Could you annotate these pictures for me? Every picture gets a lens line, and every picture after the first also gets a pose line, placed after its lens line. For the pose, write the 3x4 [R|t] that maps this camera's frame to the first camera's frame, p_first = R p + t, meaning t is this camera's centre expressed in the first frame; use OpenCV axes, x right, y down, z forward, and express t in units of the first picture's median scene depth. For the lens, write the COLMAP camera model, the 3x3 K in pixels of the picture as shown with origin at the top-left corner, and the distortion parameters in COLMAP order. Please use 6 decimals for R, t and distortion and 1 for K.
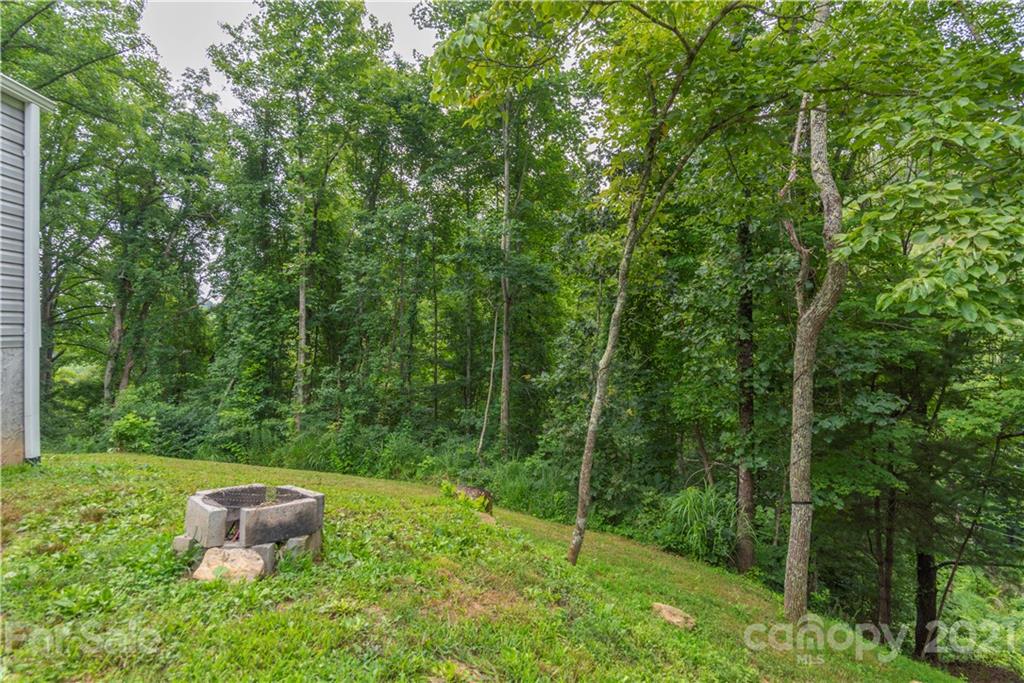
lens RADIAL K [[558.6, 0, 512.0], [0, 558.6, 341.5], [0, 0, 1]] dist [0.004486, 0.000672]
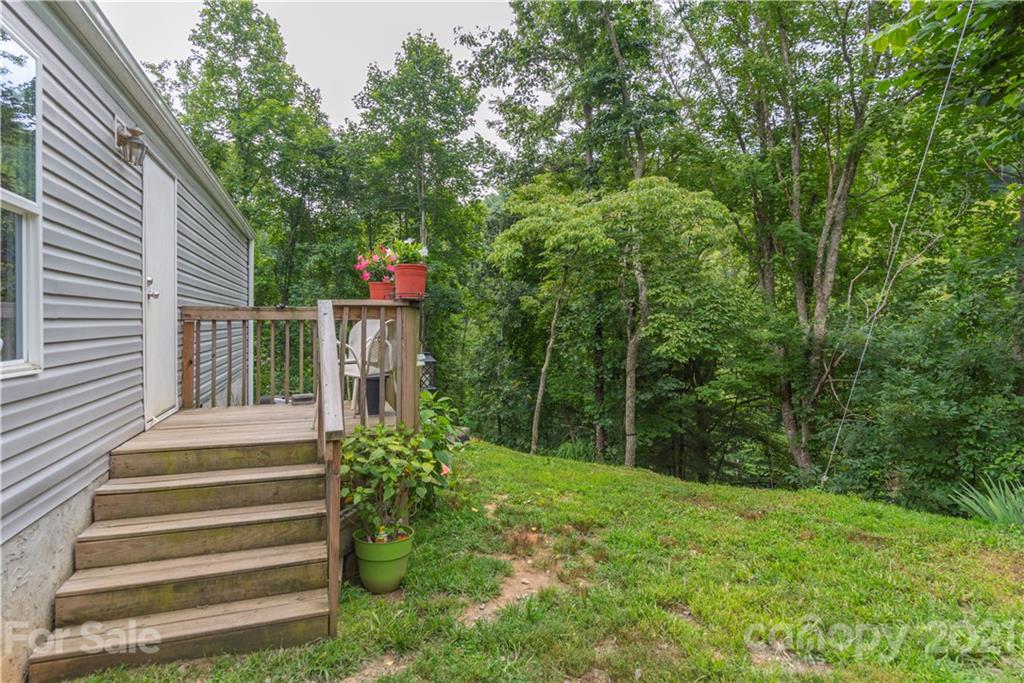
lens RADIAL K [[558.6, 0, 512.0], [0, 558.6, 341.5], [0, 0, 1]] dist [0.004486, 0.000672]
pose [[0.962316, -0.018833, 0.271279, -0.301110], [0.015595, 0.999779, 0.014085, -0.057671], [-0.271485, -0.009323, 0.962398, -0.566030]]
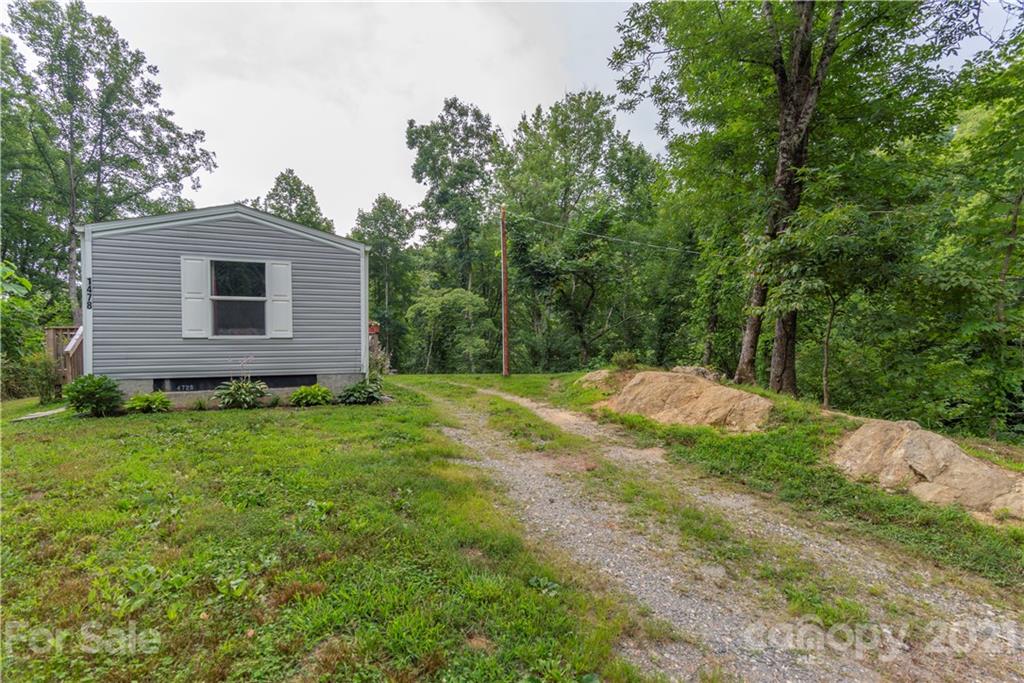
lens RADIAL K [[483.8, 0, 506.8], [0, 483.8, 347.6], [0, 0, 1]] dist [-0.001550, -0.000184]
pose [[0.946413, -0.017588, 0.322481, -0.369728], [0.020021, 0.999791, -0.004231, 0.000449], [-0.322339, 0.010461, 0.946567, -2.284902]]
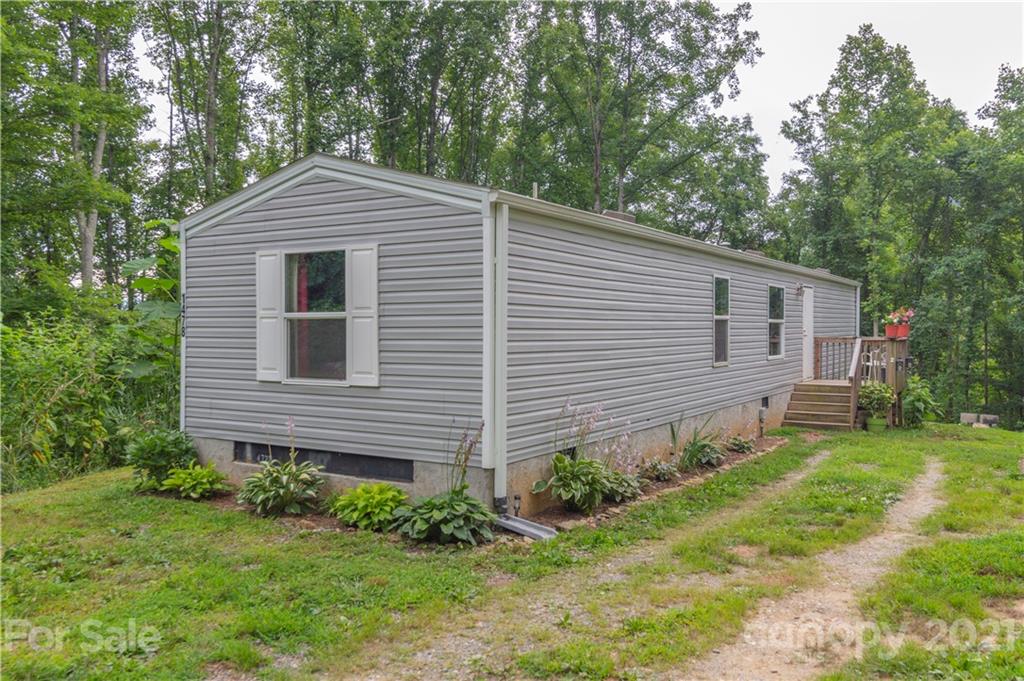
lens RADIAL K [[835.3, 0, 512.0], [0, 835.3, 340.5], [0, 0, 1]] dist [-0.001160, 0.000697]
pose [[0.820660, -0.000822, -0.571416, 0.067401], [-0.004612, 0.999957, -0.008061, -0.061644], [0.571398, 0.009251, 0.820621, -1.945729]]
